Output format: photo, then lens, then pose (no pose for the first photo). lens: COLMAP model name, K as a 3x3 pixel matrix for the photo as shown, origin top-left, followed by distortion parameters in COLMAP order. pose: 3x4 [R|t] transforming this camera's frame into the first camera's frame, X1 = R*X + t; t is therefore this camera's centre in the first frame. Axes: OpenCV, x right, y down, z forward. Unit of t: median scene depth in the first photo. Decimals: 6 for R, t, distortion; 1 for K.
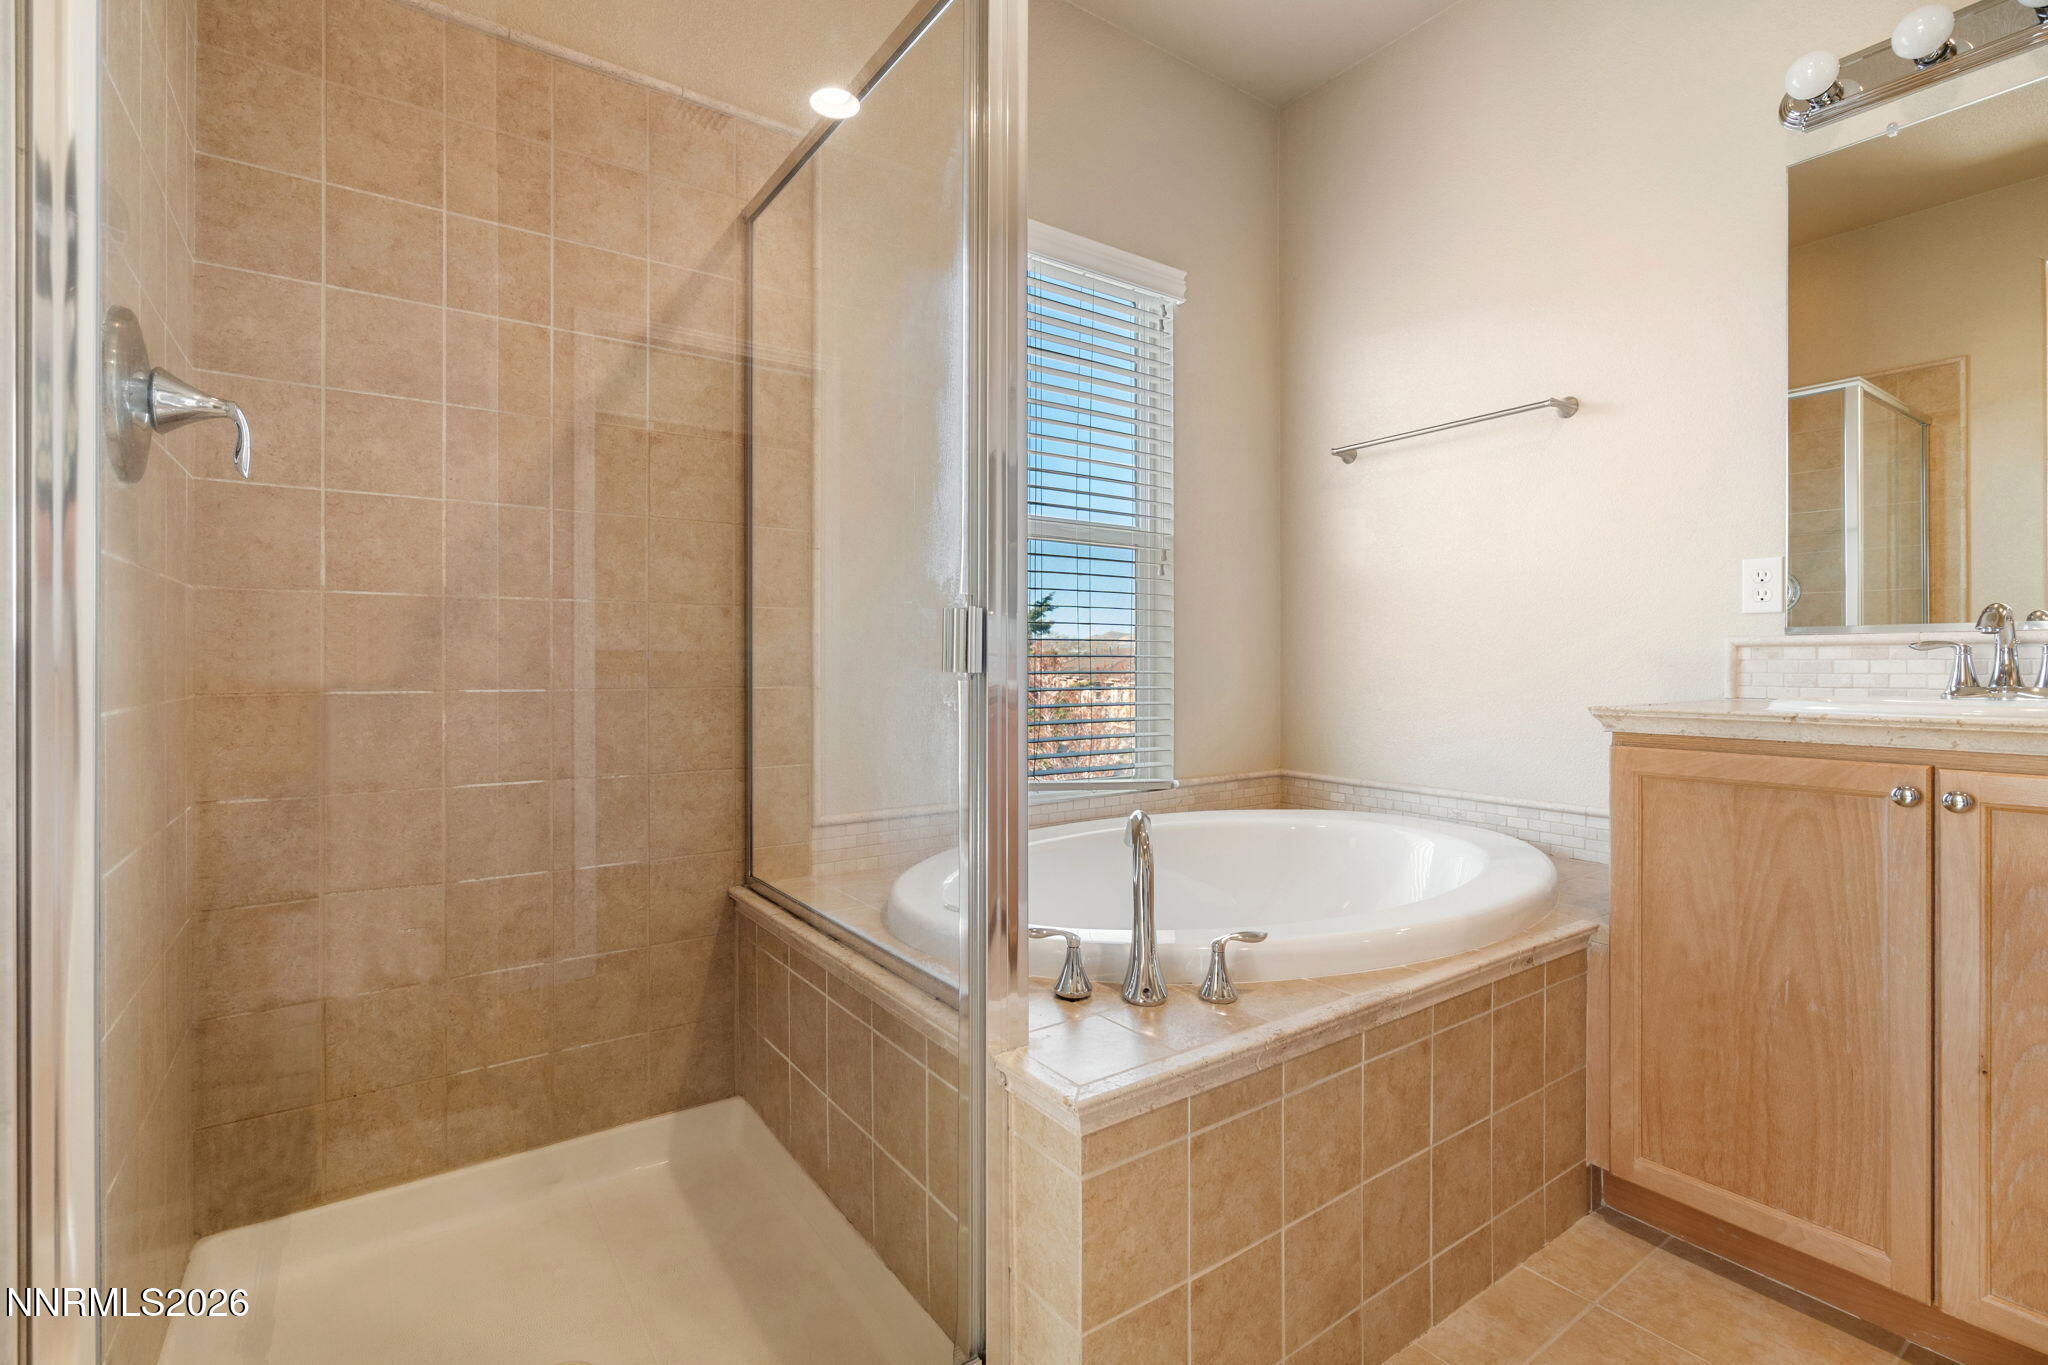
lens RADIAL K [[920.8, 0, 1021.3], [0, 920.8, 671.6], [0, 0, 1]] dist [-0.008075, 0.002350]
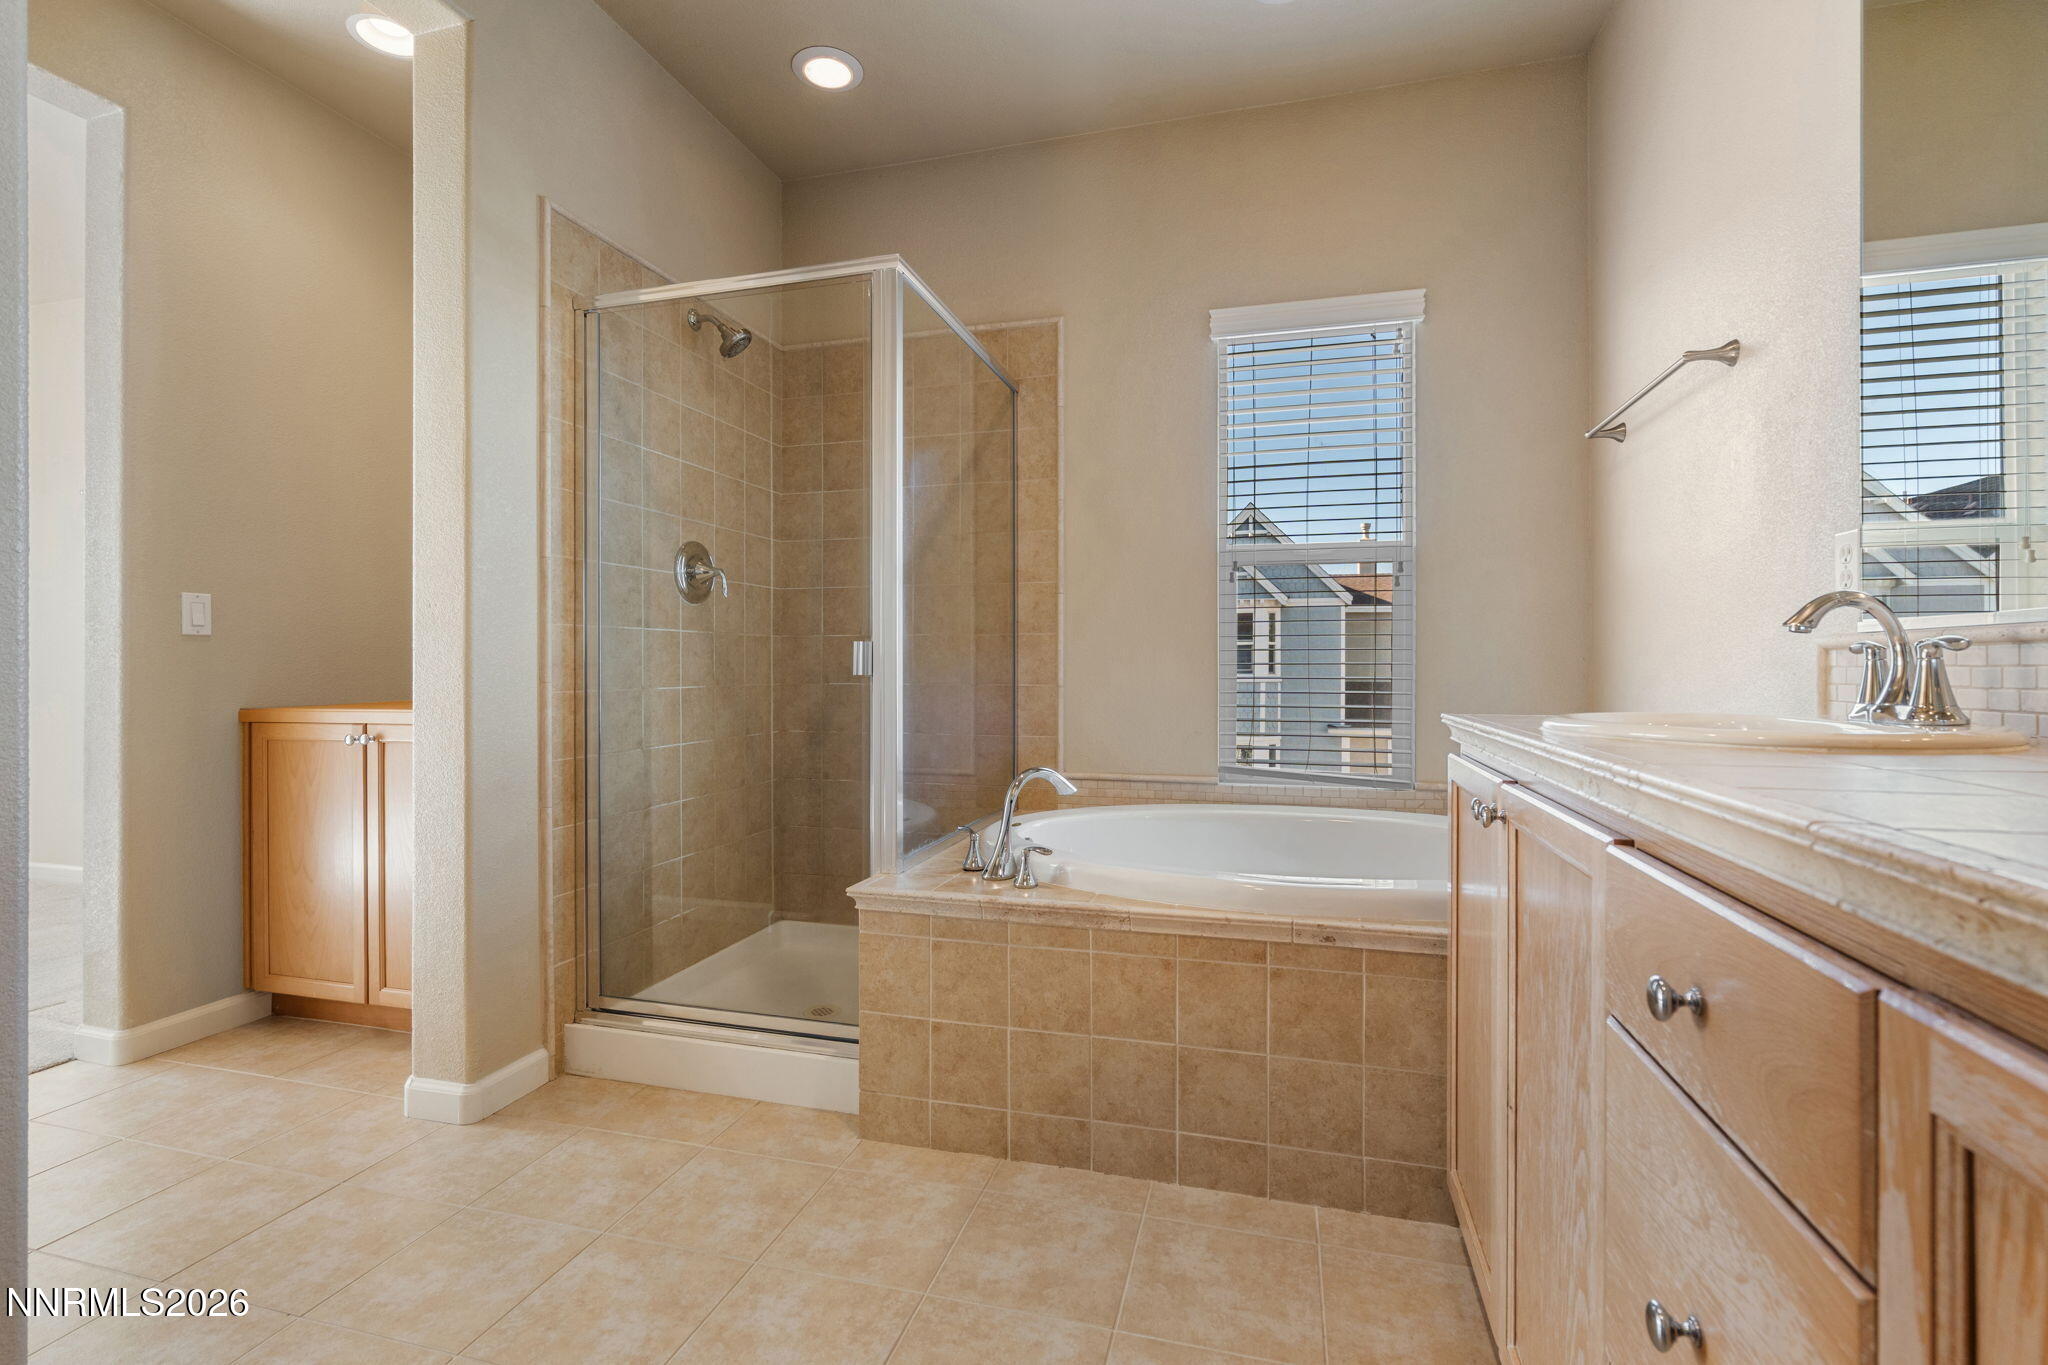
lens RADIAL K [[920.8, 0, 1029.1], [0, 920.8, 674.6], [0, 0, 1]] dist [-0.008075, 0.002350]
pose [[0.635326, 0.005131, -0.772227, 1.187535], [-0.006562, 0.999978, 0.001245, -0.003163], [0.772216, 0.004276, 0.635345, 0.013838]]
